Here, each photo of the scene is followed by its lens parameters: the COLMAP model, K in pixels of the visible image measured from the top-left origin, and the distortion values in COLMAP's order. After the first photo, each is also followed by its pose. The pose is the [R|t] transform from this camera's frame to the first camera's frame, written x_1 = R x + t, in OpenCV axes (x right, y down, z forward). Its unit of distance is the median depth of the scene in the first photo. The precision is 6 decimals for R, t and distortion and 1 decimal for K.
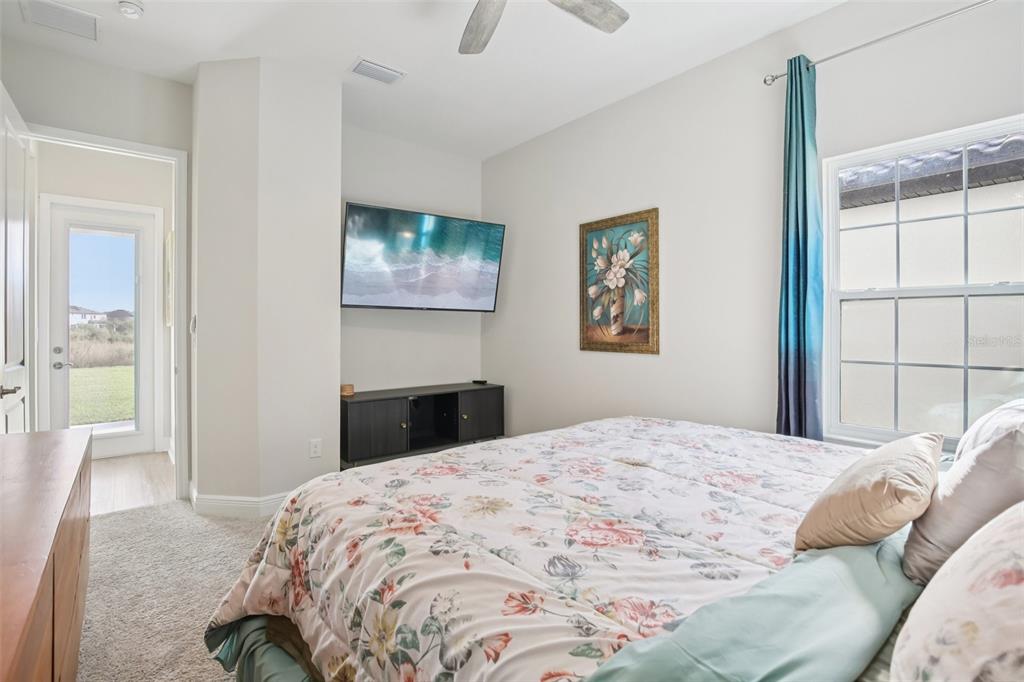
lens RADIAL K [[478.1, 0, 509.8], [0, 478.1, 333.7], [0, 0, 1]] dist [-0.035410, 0.004150]
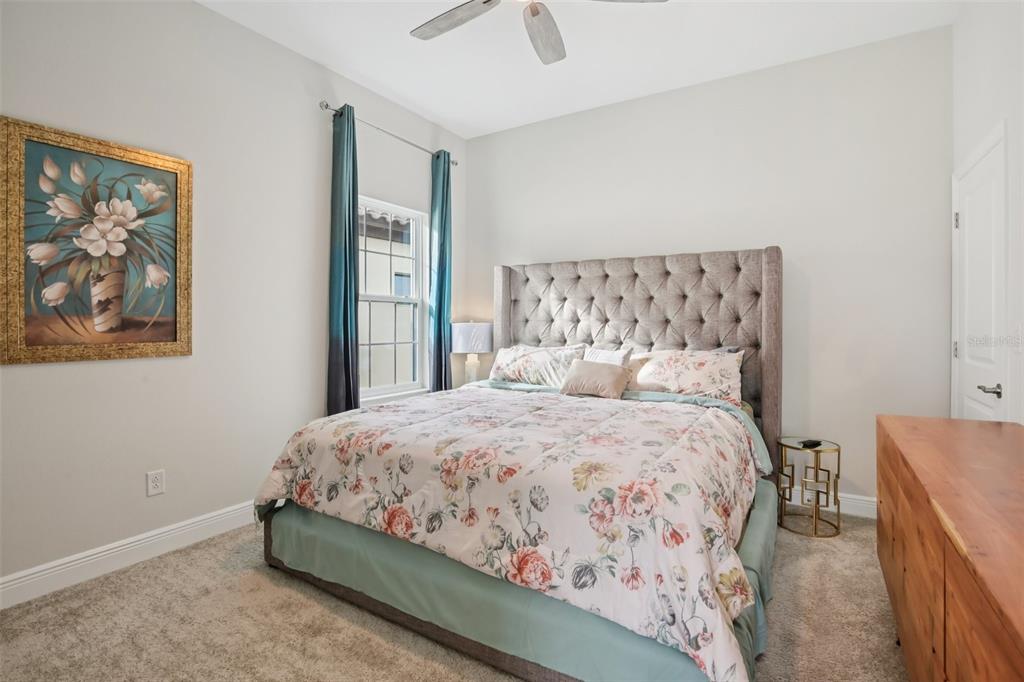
lens RADIAL K [[478.1, 0, 511.5], [0, 478.1, 332.9], [0, 0, 1]] dist [-0.035410, 0.004150]
pose [[-0.312204, -0.024891, 0.949689, -0.525708], [0.008420, 0.999545, 0.028966, -0.009192], [-0.949978, 0.017040, -0.311852, 0.694149]]
